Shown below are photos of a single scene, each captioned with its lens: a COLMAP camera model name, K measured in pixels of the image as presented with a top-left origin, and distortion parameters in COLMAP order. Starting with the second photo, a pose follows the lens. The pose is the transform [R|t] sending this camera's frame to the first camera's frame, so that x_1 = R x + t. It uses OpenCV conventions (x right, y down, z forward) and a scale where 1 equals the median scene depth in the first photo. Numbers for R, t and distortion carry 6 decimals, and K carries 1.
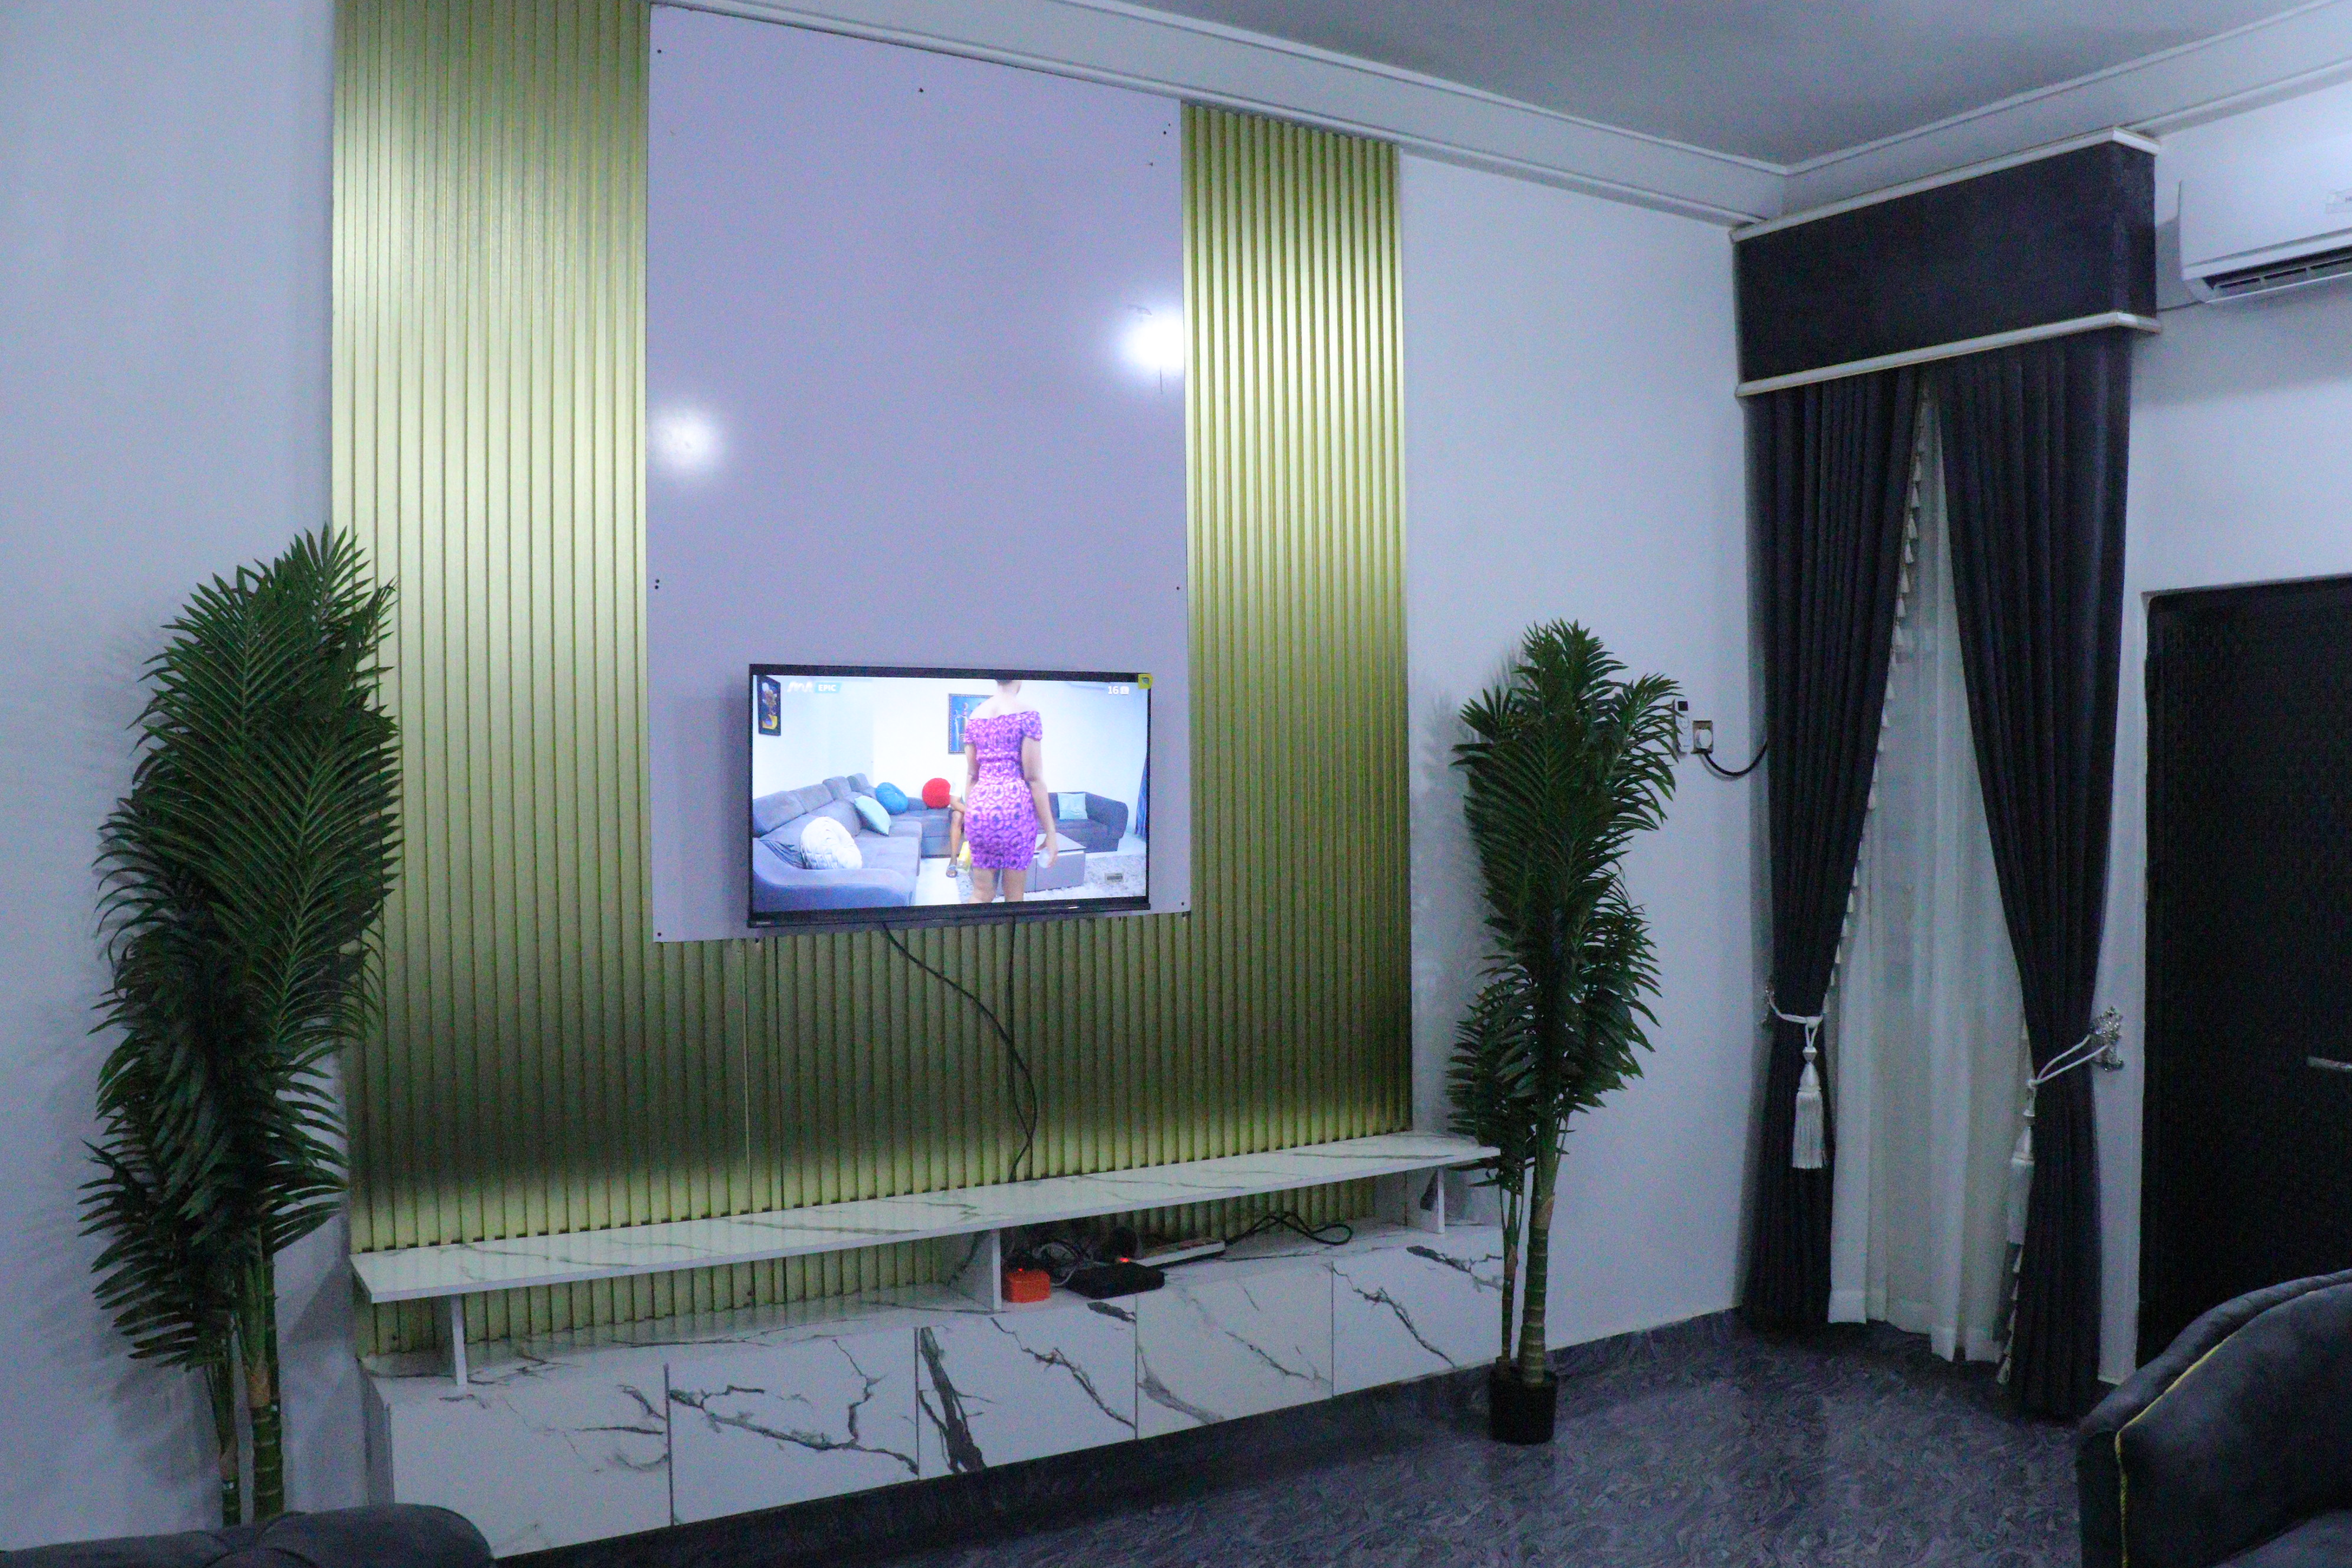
lens RADIAL K [[1971.4, 0, 1175.9], [0, 1971.4, 786.8], [0, 0, 1]] dist [-0.185066, 0.161241]
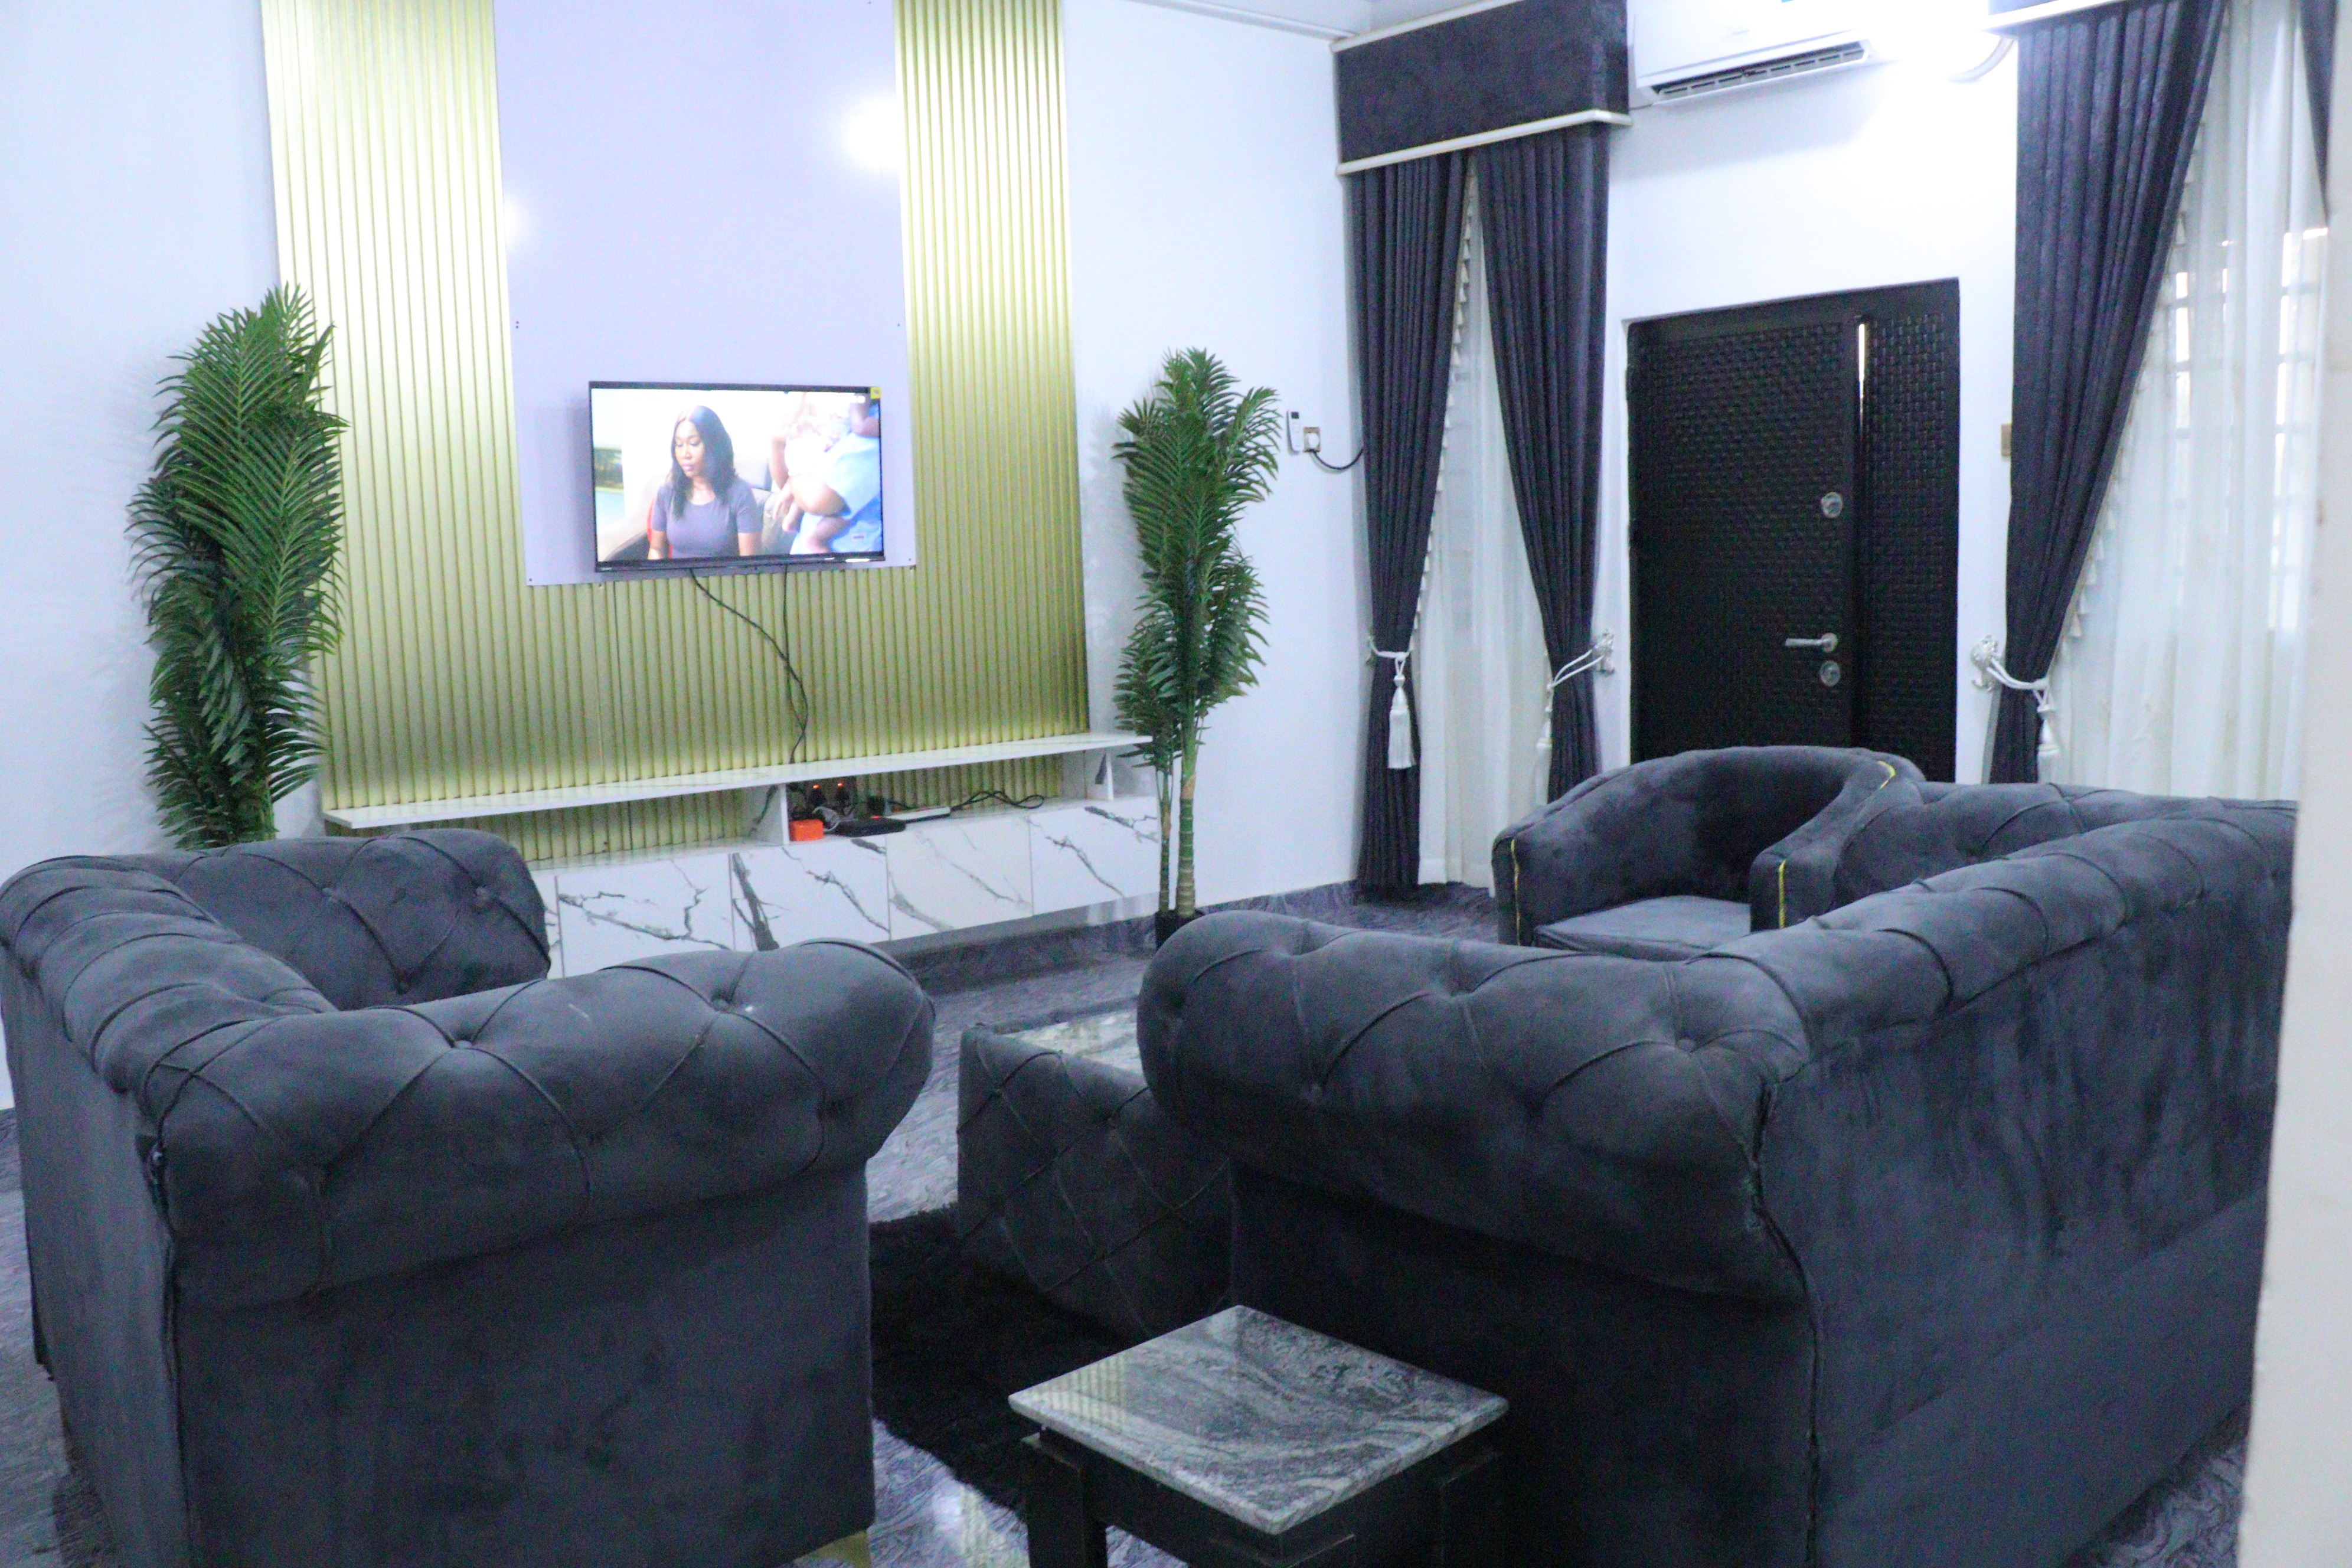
lens RADIAL K [[1971.4, 0, 1179.2], [0, 1971.4, 787.8], [0, 0, 1]] dist [-0.185066, 0.161241]
pose [[0.991233, -0.039371, 0.126121, 0.010444], [0.025269, 0.993440, 0.111528, 0.067982], [-0.129685, -0.107363, 0.985726, -0.358594]]
